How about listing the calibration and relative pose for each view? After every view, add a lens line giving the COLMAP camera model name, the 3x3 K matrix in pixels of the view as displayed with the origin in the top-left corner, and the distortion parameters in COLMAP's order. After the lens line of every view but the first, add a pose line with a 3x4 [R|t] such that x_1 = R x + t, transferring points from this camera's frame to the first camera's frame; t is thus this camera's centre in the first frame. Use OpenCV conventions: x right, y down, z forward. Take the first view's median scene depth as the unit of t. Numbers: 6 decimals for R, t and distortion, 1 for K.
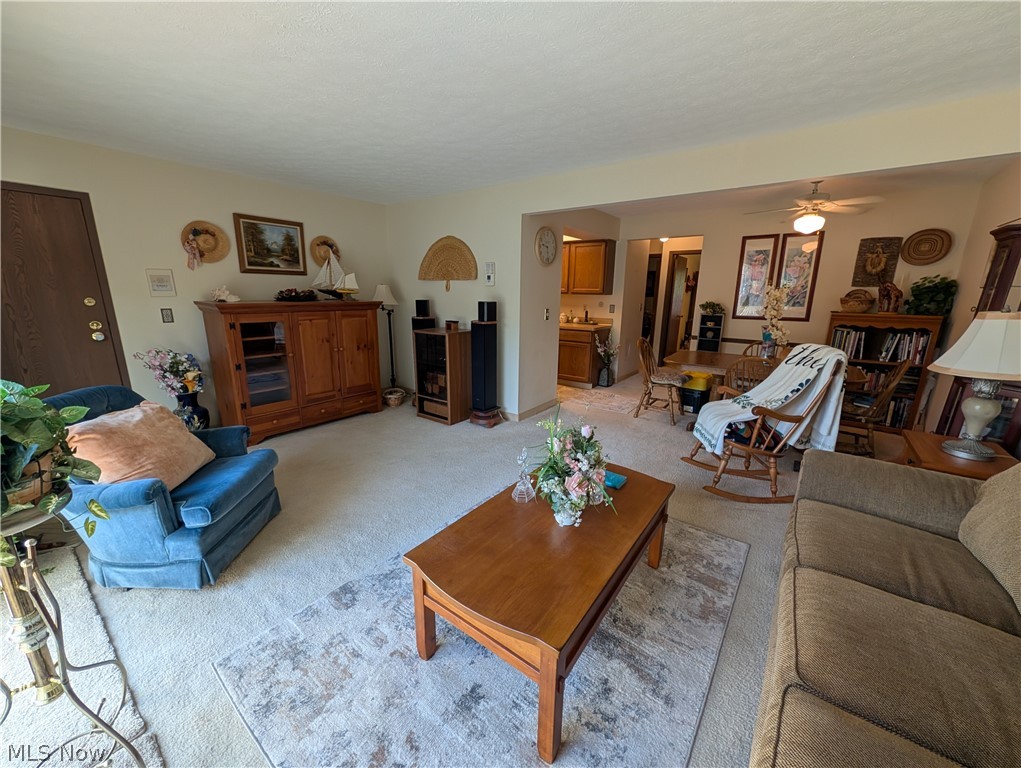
lens RADIAL K [[392.1, 0, 509.2], [0, 392.1, 384.3], [0, 0, 1]] dist [0.001531, 0.000120]
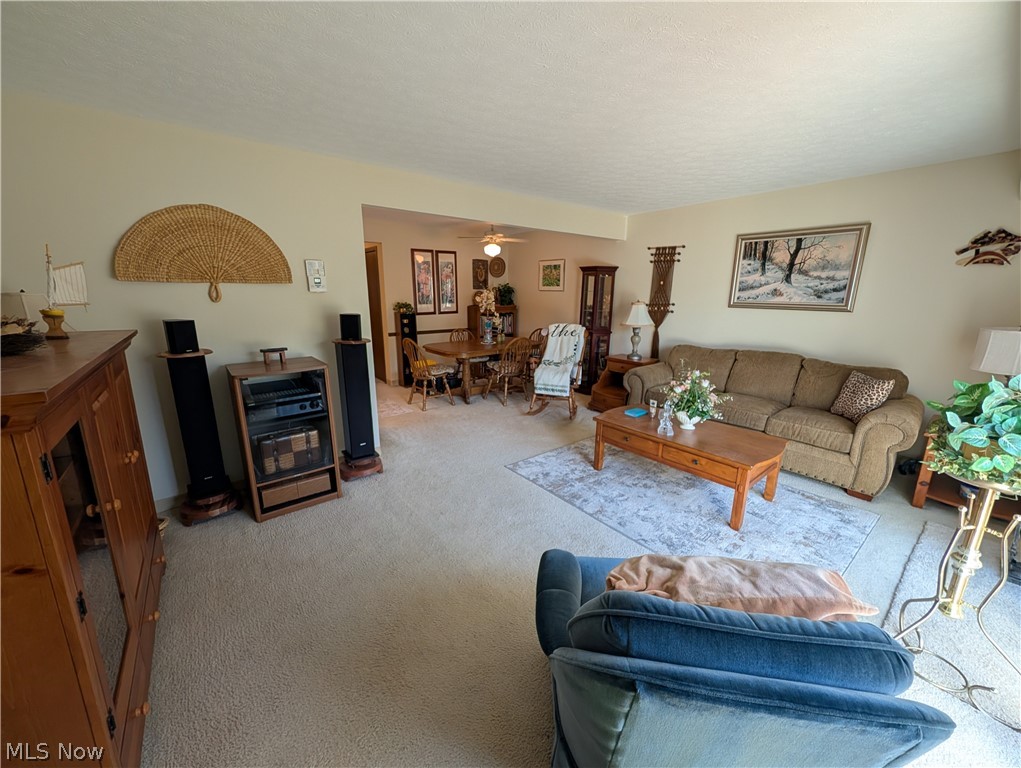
lens RADIAL K [[392.1, 0, 510.3], [0, 392.1, 383.5], [0, 0, 1]] dist [0.001531, 0.000120]
pose [[0.244020, -0.234658, 0.940951, -1.058732], [0.225485, 0.957420, 0.180290, -0.221488], [-0.943192, 0.168176, 0.286542, 0.767434]]
